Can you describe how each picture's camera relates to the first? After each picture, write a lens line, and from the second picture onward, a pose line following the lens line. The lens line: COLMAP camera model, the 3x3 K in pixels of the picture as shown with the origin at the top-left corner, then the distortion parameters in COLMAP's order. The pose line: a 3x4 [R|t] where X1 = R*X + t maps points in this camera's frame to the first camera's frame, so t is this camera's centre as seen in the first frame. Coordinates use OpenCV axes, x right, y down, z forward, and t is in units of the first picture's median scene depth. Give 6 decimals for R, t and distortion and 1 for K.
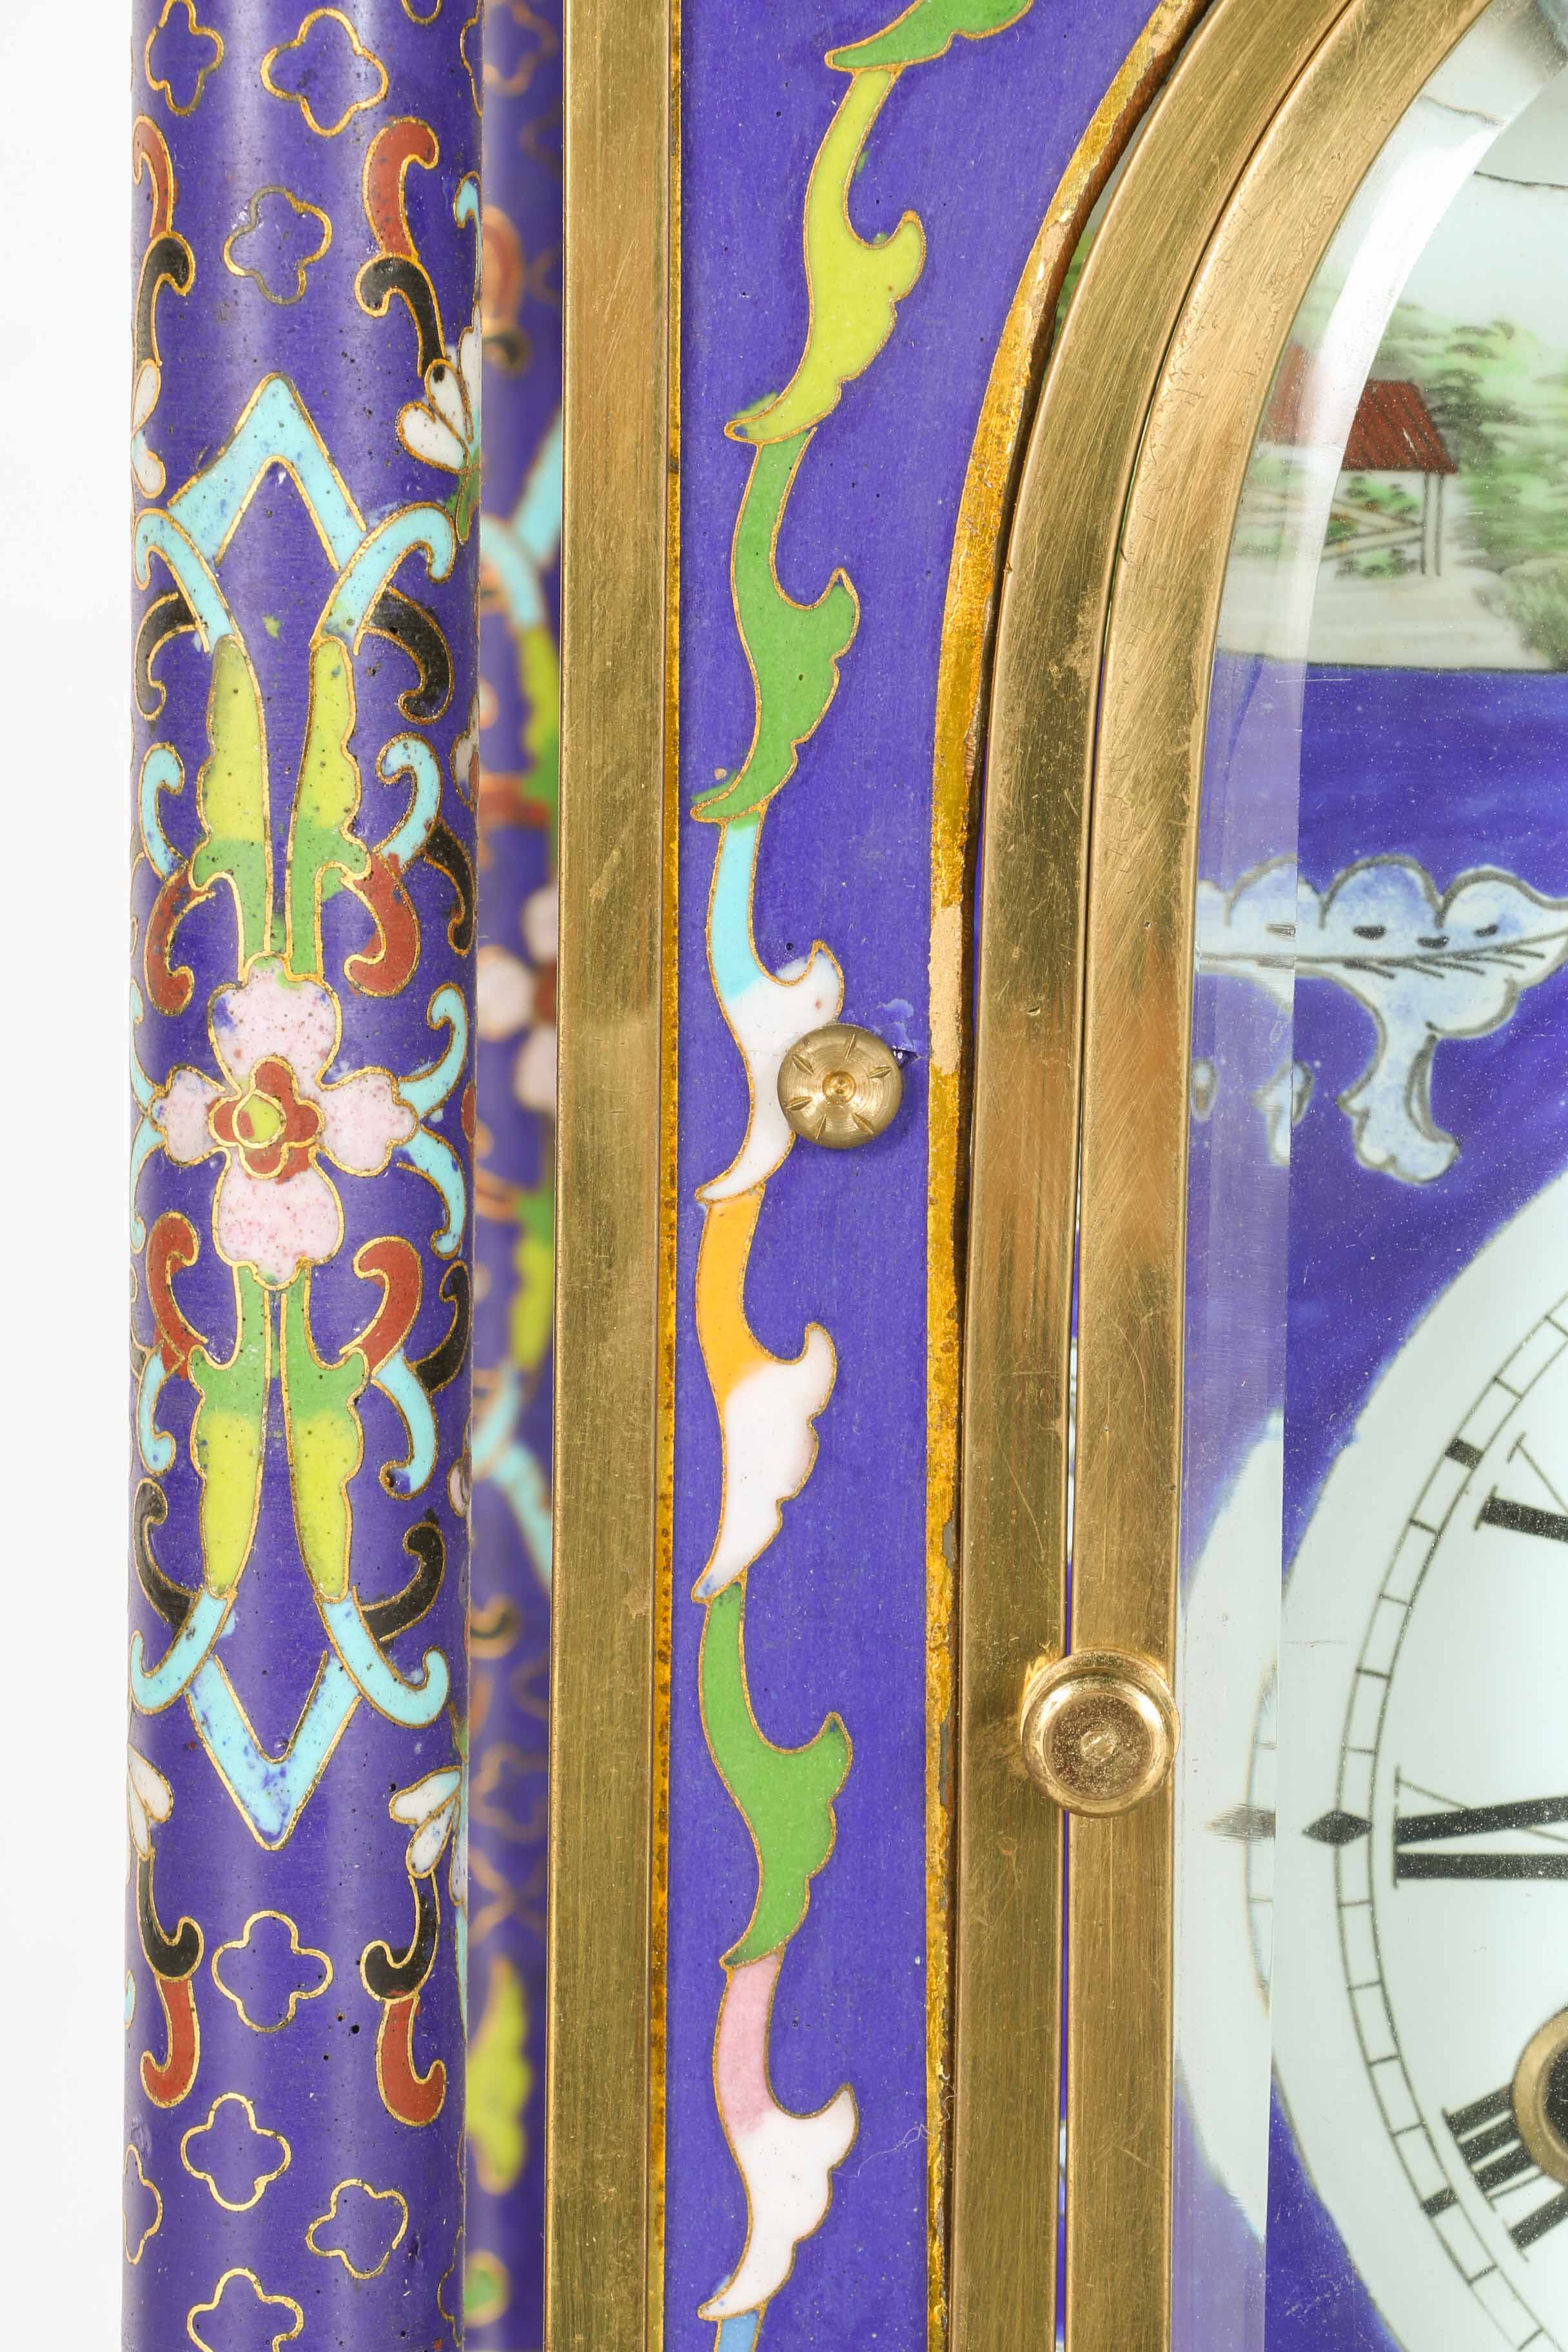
lens RADIAL K [[7588.2, 0, 779.4], [0, 7588.2, 1183.6], [0, 0, 1]] dist [0.195188, 0.000000]
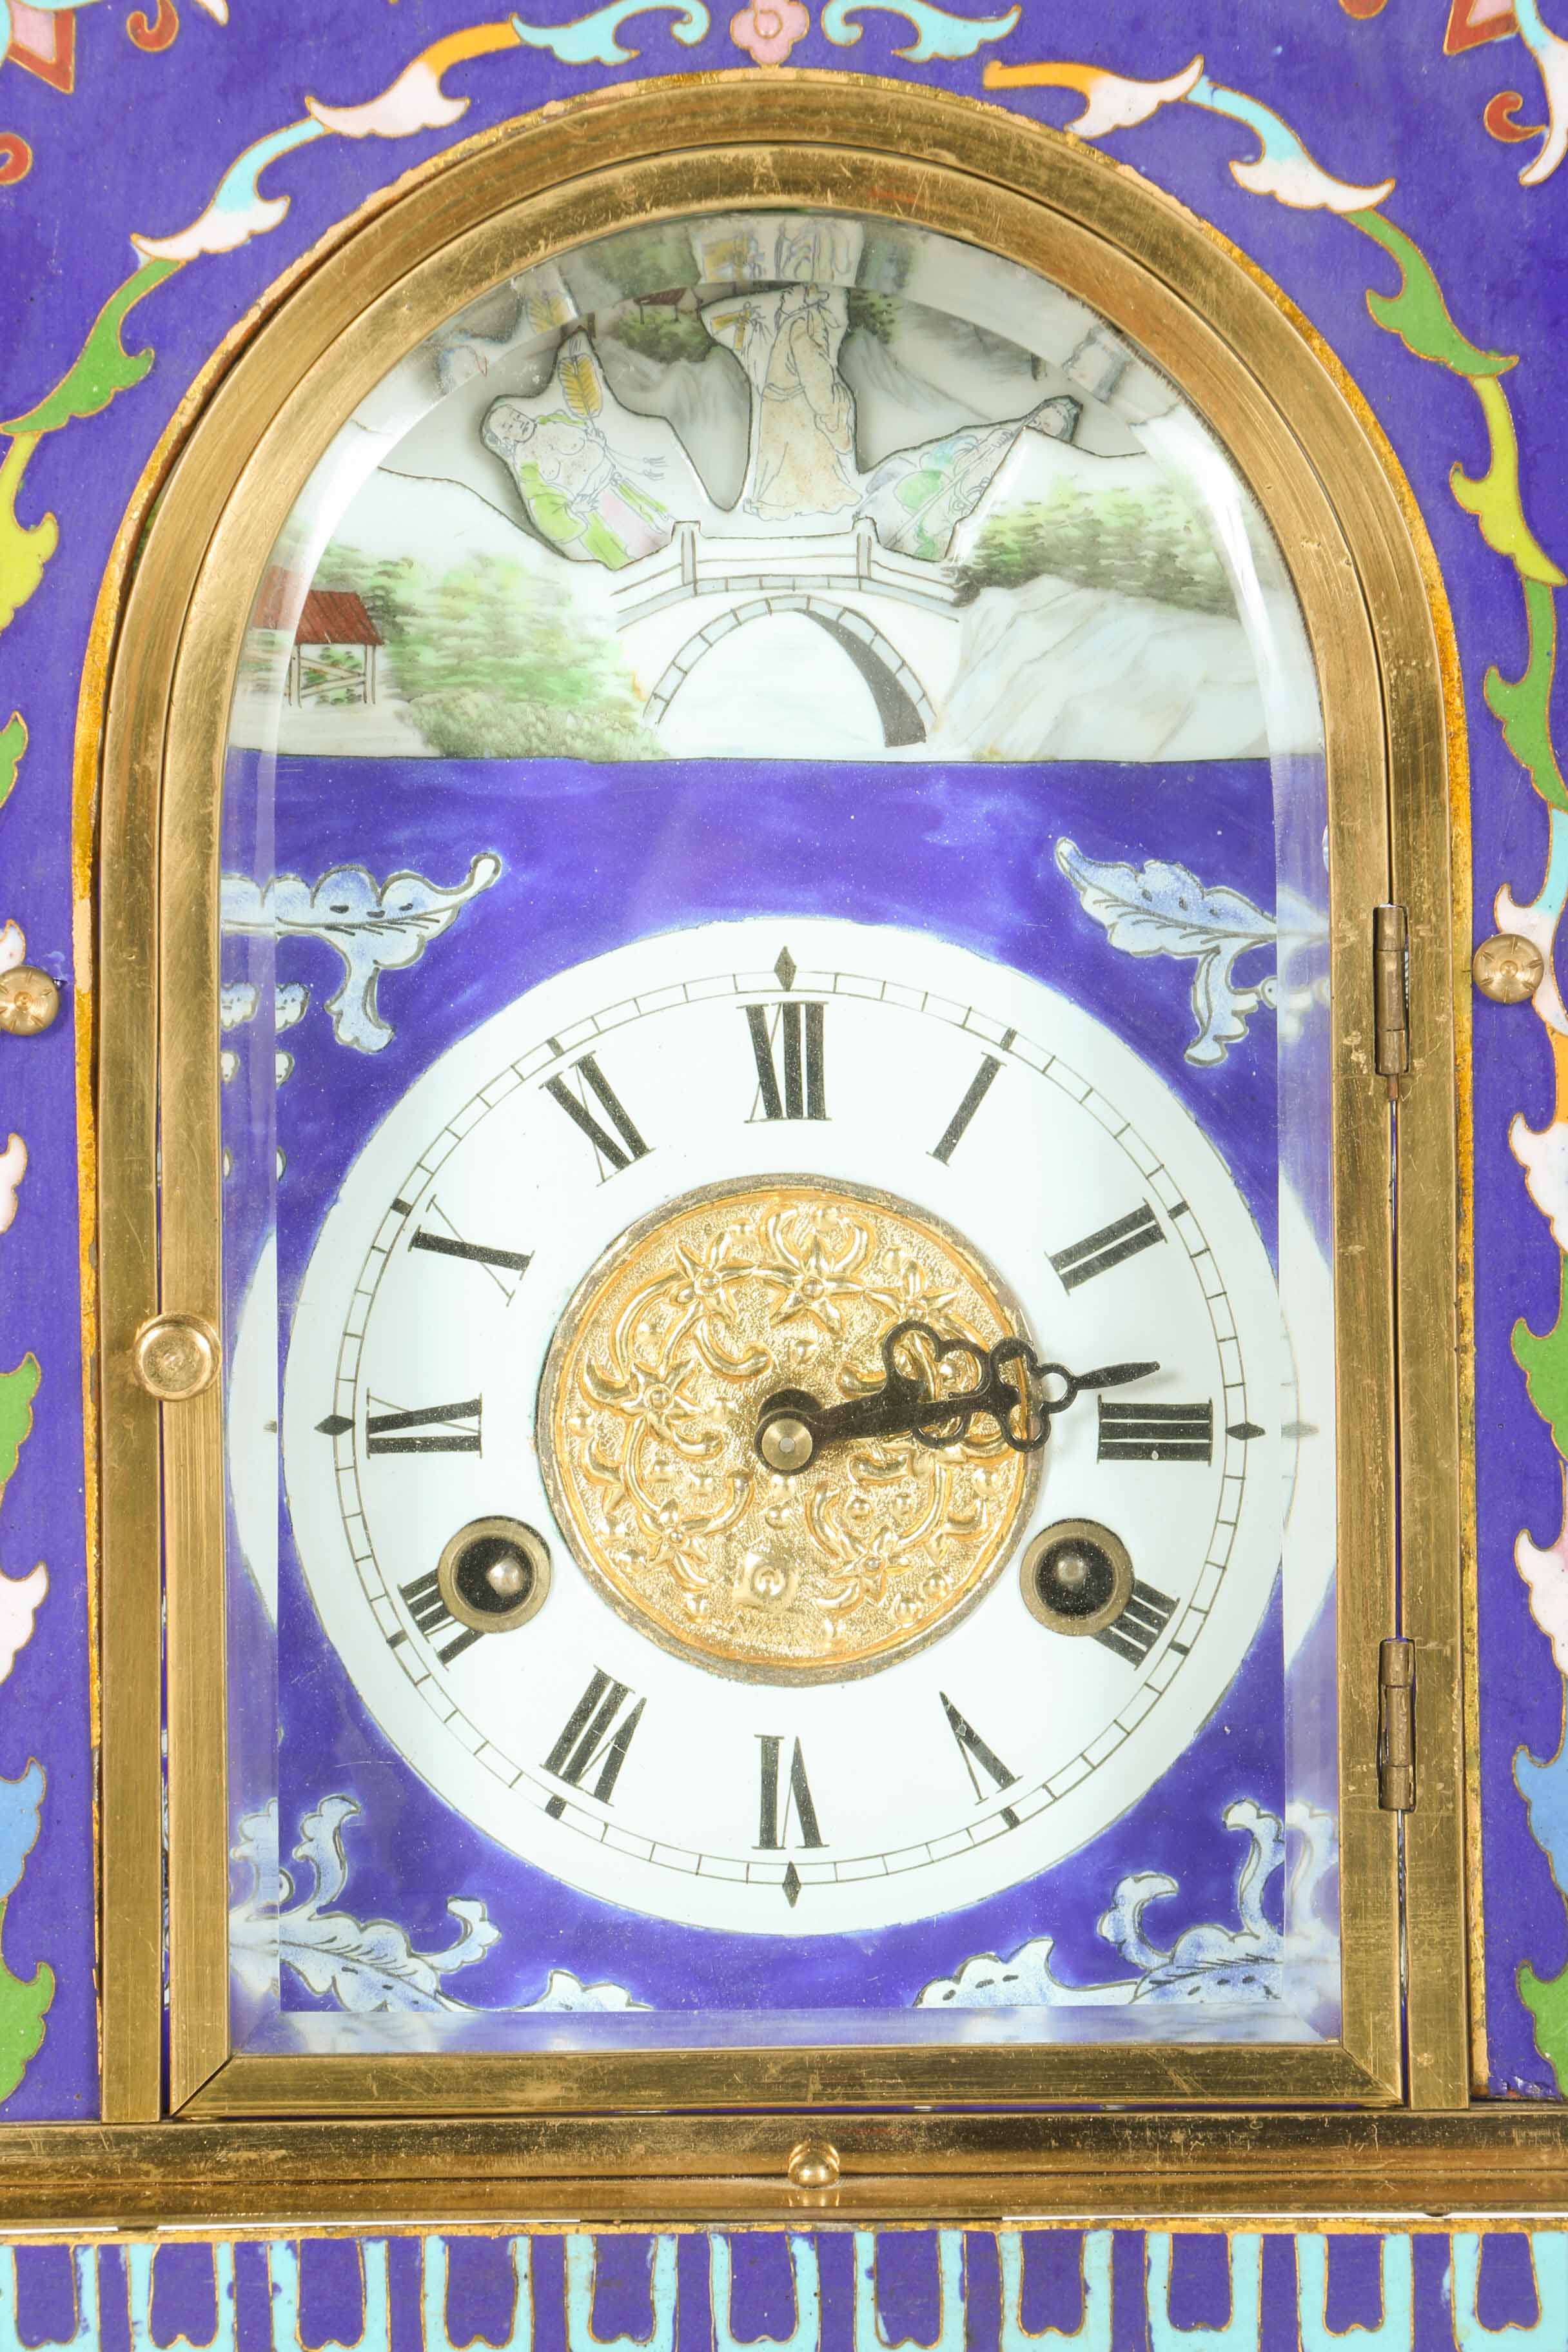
lens RADIAL K [[10160.8, 0, 781.3], [0, 10160.8, 1191.7], [0, 0, 1]] dist [0.924742, 0.000000]
pose [[0.999107, -0.021471, 0.036391, 0.092671], [0.021633, 0.999758, -0.004074, 0.043515], [-0.036295, 0.004858, 0.999329, -1.341526]]
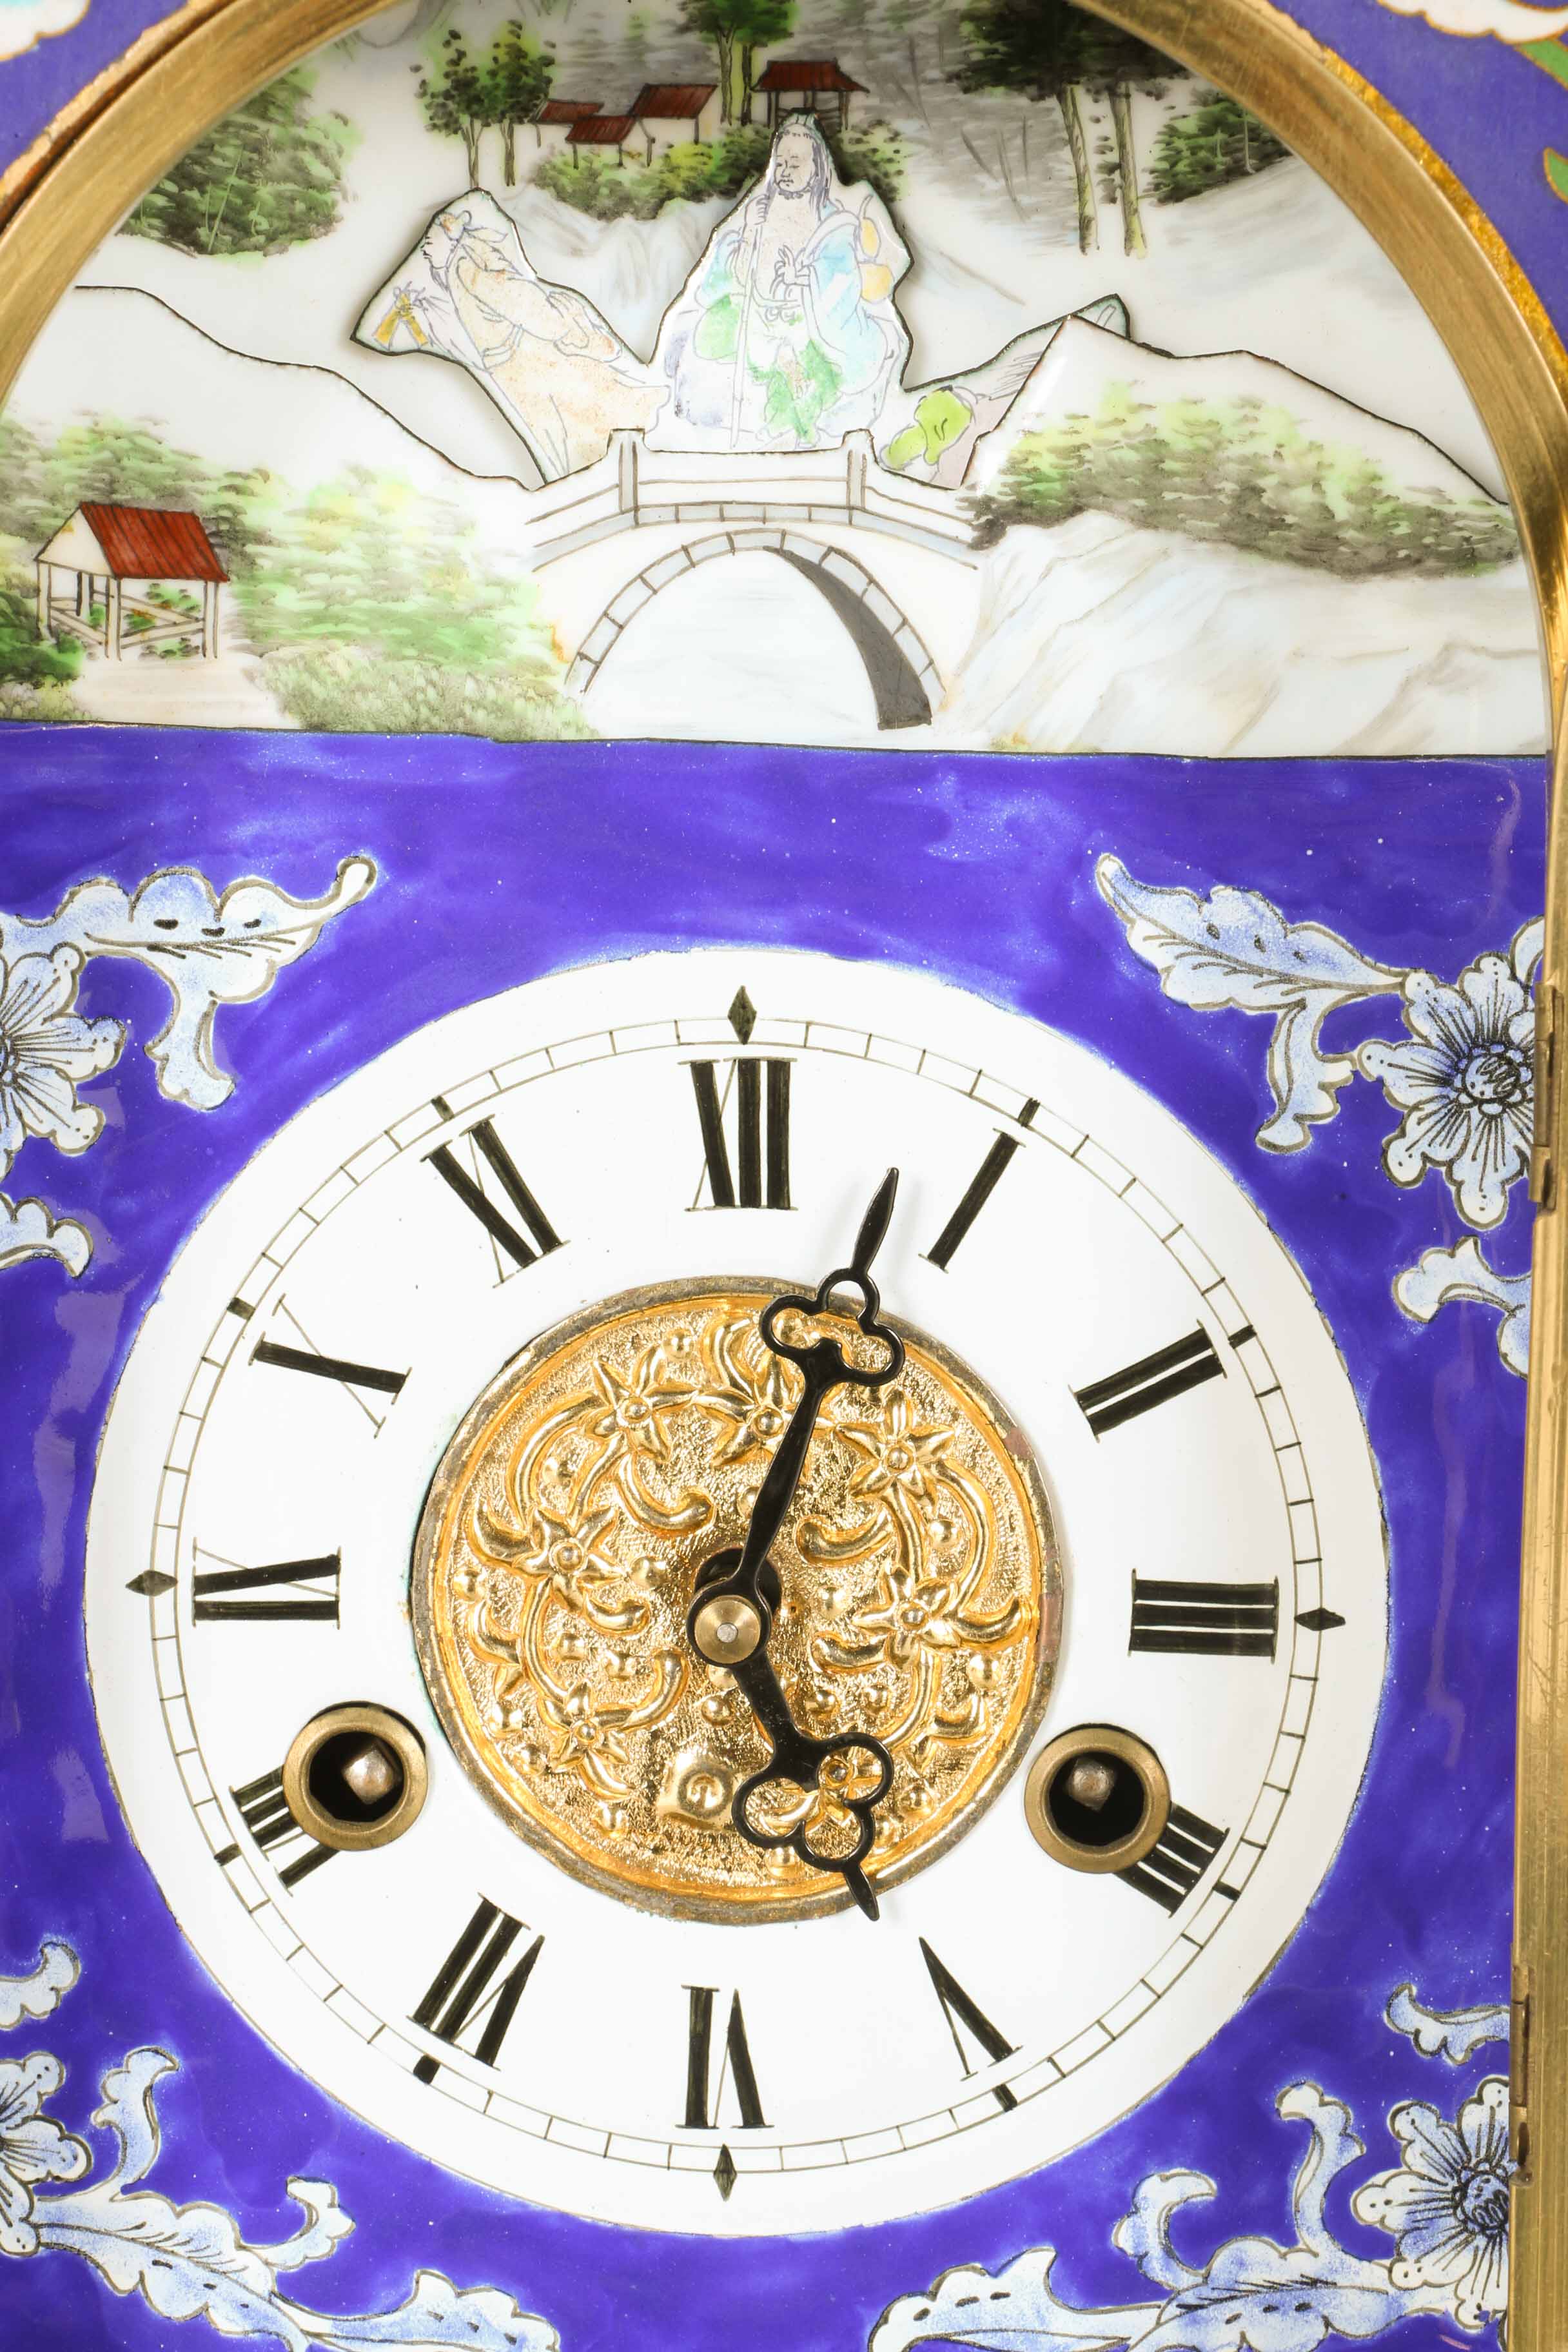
lens RADIAL K [[6427.0, 0, 783.0], [0, 6427.0, 1187.0], [0, 0, 1]] dist [0.231190, 0.000000]
pose [[0.999336, -0.001717, 0.036386, 0.145451], [-0.000962, 0.997295, 0.073497, -0.070751], [-0.036413, -0.073484, 0.996631, -0.144524]]
